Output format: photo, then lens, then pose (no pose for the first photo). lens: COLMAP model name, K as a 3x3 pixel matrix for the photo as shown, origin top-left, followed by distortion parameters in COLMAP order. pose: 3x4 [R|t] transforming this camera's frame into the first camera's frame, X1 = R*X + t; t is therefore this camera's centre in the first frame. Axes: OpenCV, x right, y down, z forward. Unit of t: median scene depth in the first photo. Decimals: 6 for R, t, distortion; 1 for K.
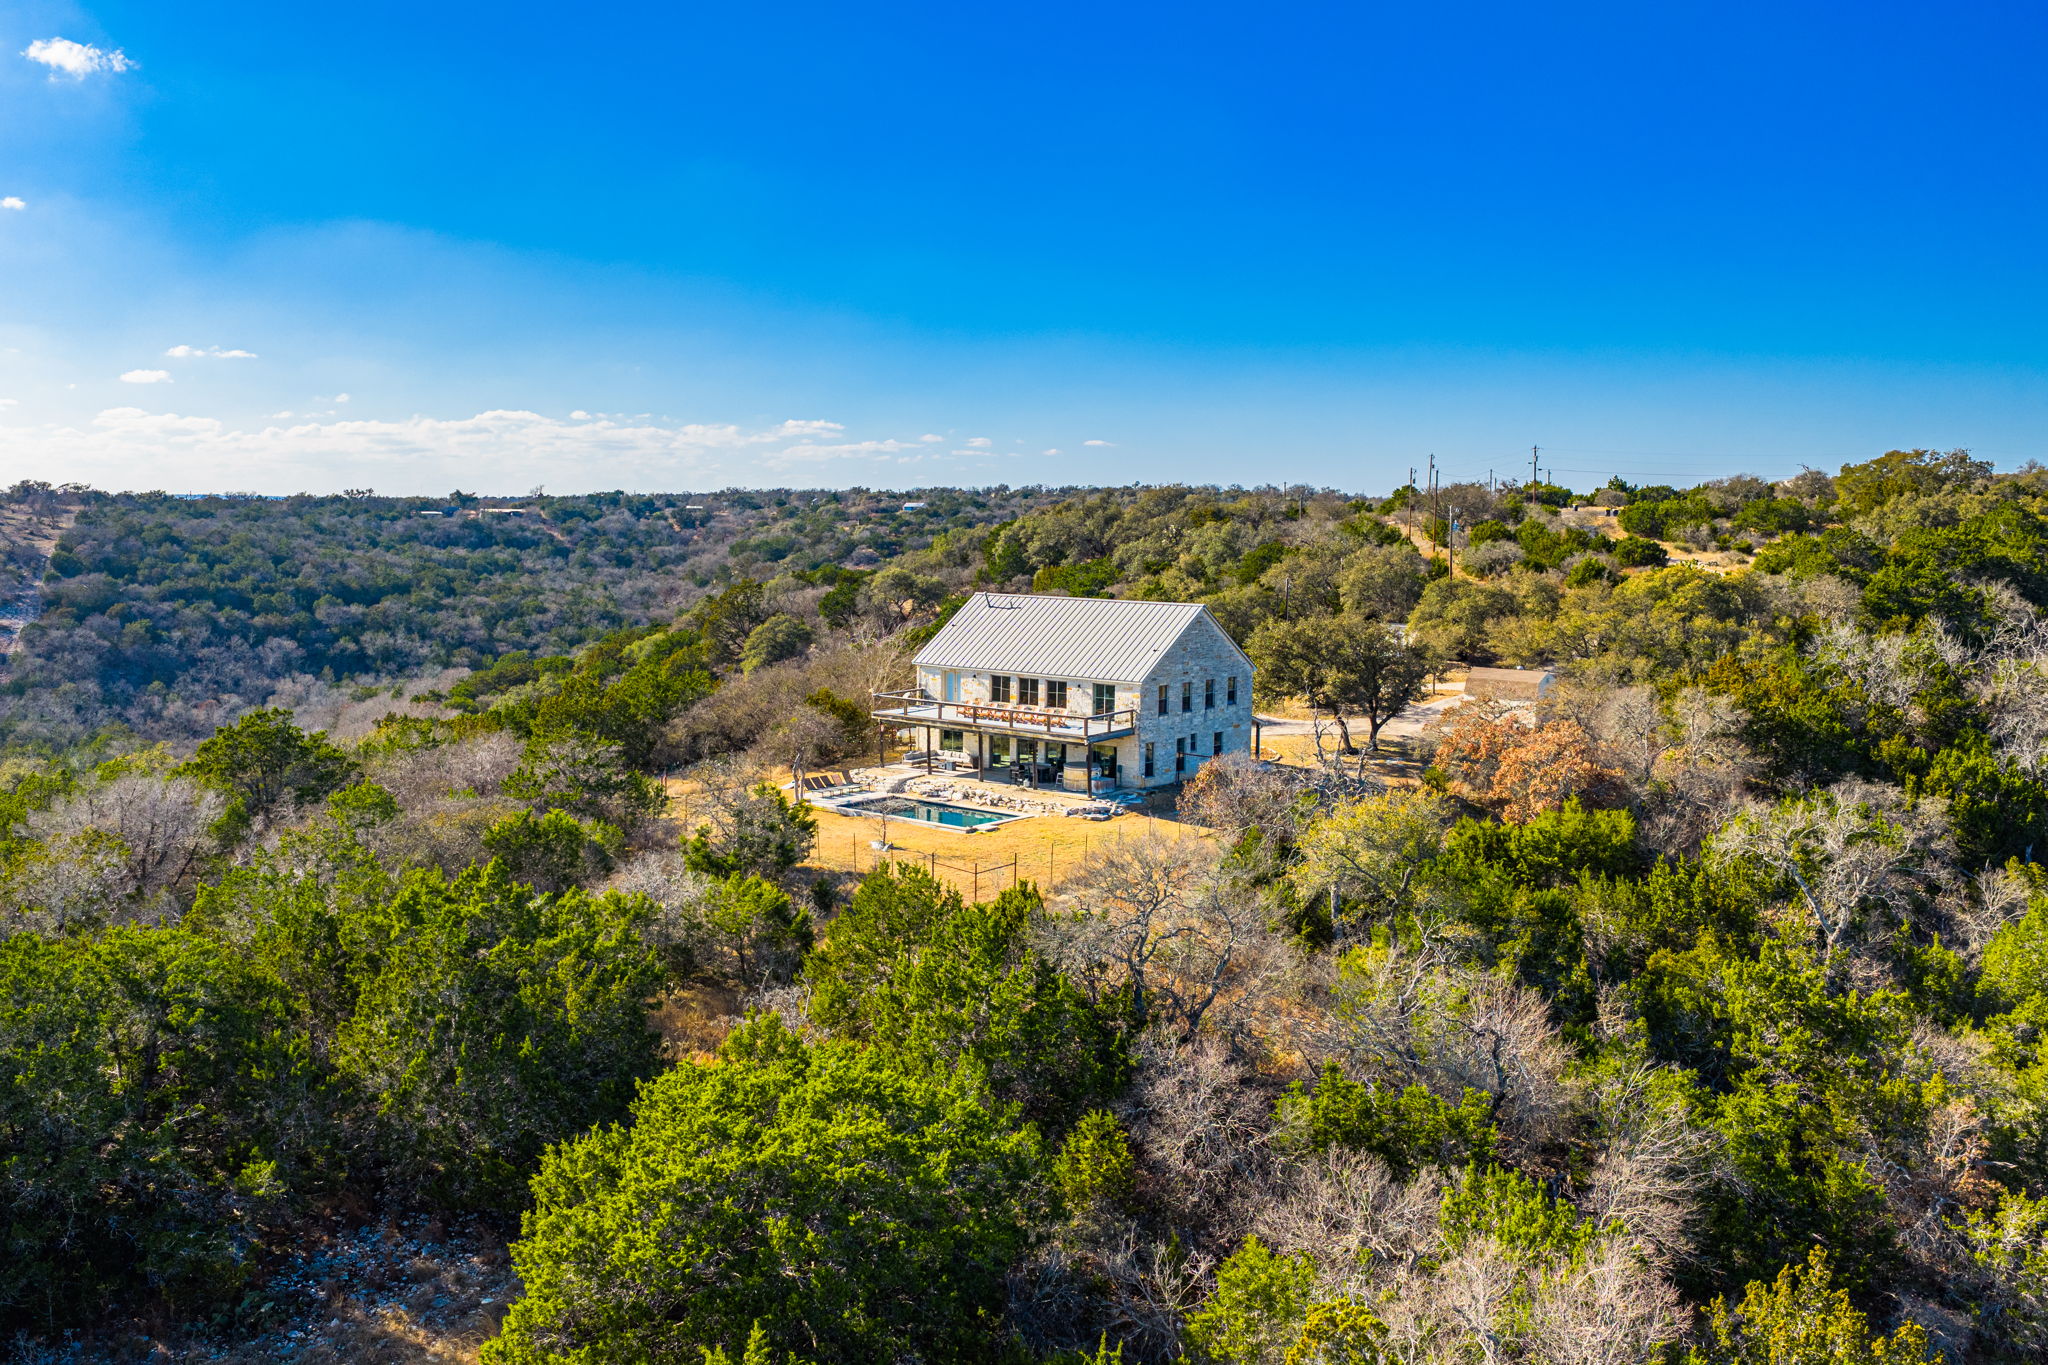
lens RADIAL K [[1733.2, 0, 1024.0], [0, 1733.2, 682.5], [0, 0, 1]] dist [0.008217, -0.005767]
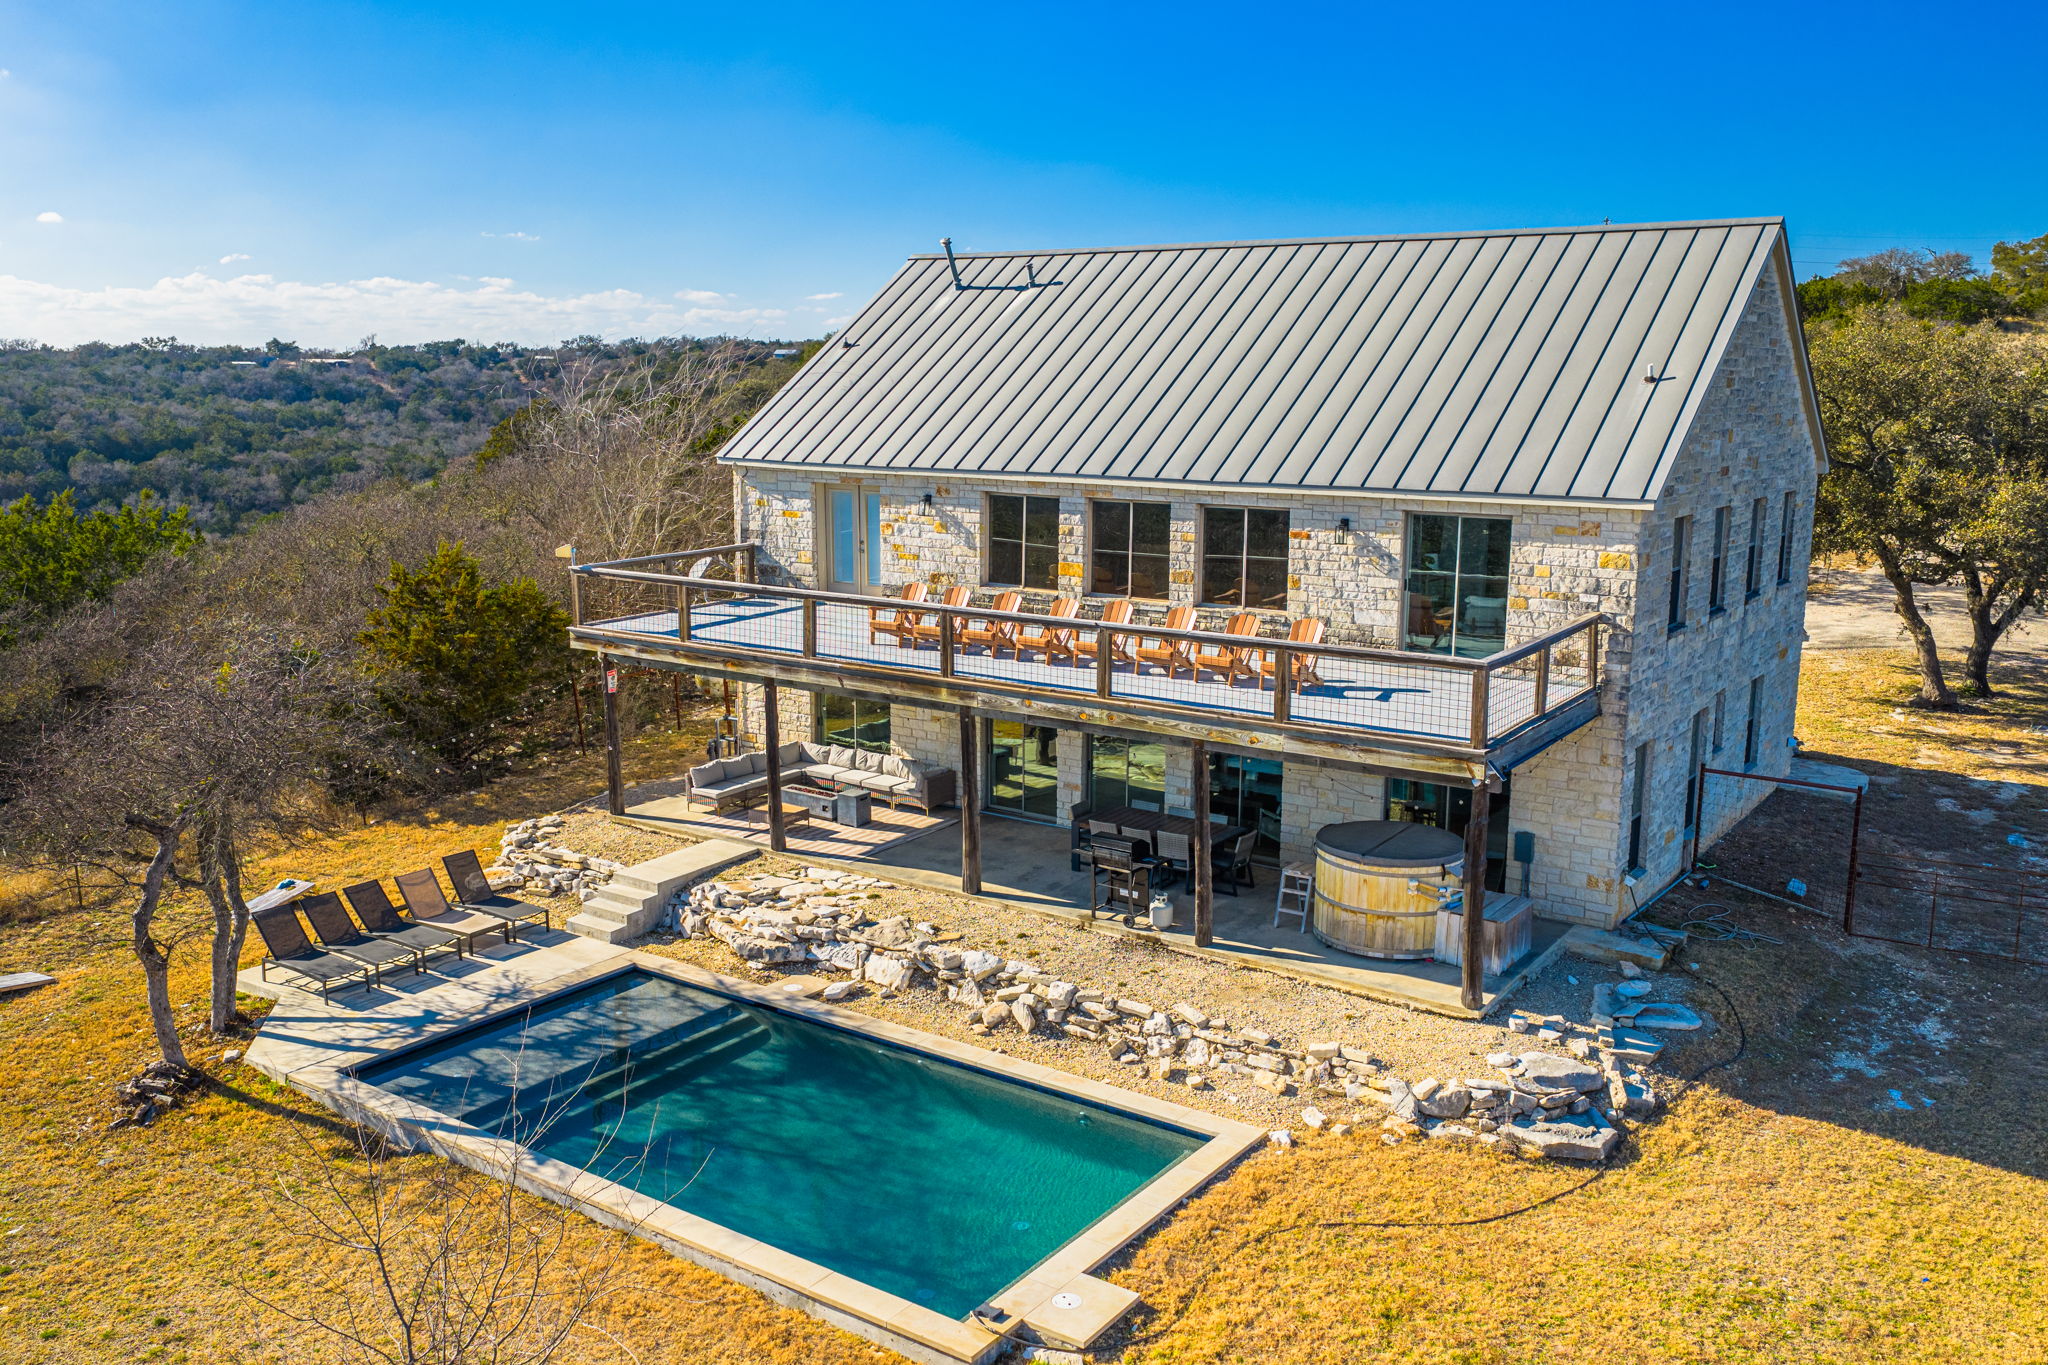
lens RADIAL K [[1733.2, 0, 1024.0], [0, 1733.2, 682.5], [0, 0, 1]] dist [0.008217, -0.005767]
pose [[0.997499, -0.018094, 0.068326, -0.005314], [0.012616, 0.996733, 0.079770, 0.000655], [-0.069546, -0.078708, 0.994469, 0.114327]]
